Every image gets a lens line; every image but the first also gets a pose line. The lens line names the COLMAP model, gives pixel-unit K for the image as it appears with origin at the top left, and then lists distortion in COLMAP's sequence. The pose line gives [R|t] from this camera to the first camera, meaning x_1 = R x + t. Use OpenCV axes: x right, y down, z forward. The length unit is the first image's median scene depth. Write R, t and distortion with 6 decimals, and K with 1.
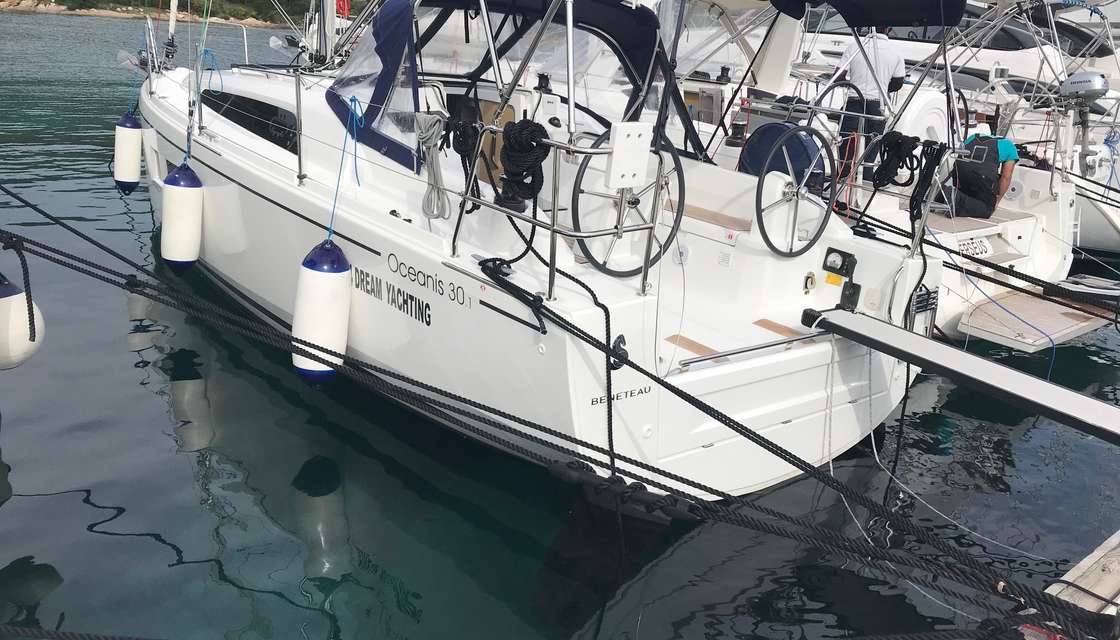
lens RADIAL K [[941.6, 0, 560.0], [0, 941.6, 320.0], [0, 0, 1]] dist [0.120935, -0.131608]
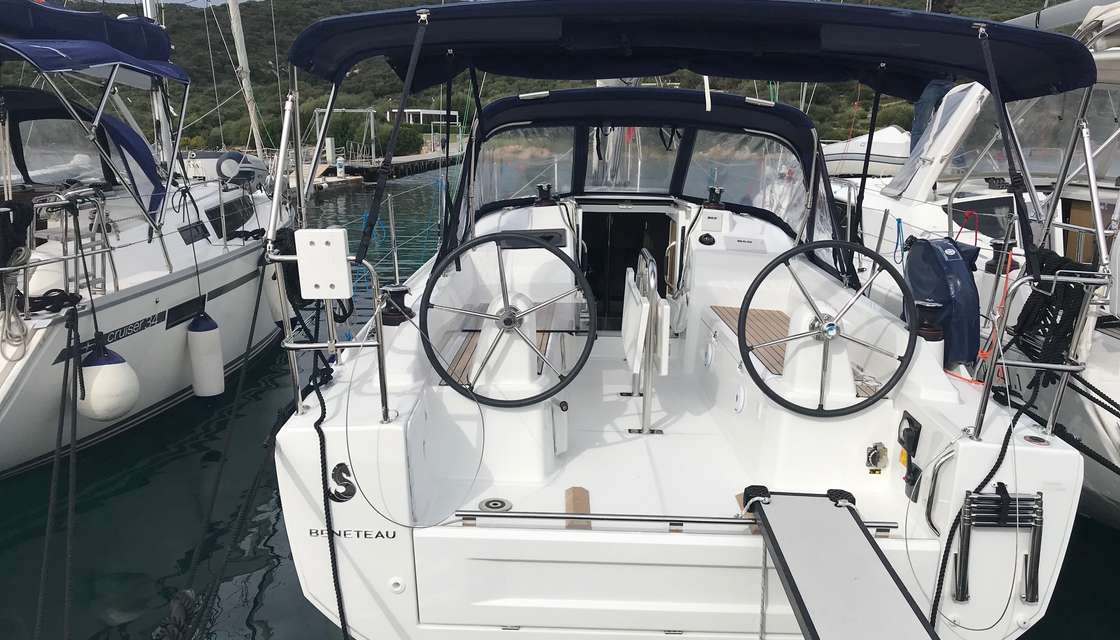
lens RADIAL K [[941.6, 0, 560.0], [0, 941.6, 320.0], [0, 0, 1]] dist [0.120935, -0.131608]
pose [[0.754416, 0.052158, -0.654321, 0.642799], [-0.139941, 0.986701, -0.082695, -0.057653], [0.641306, 0.153953, 0.751682, 0.351268]]
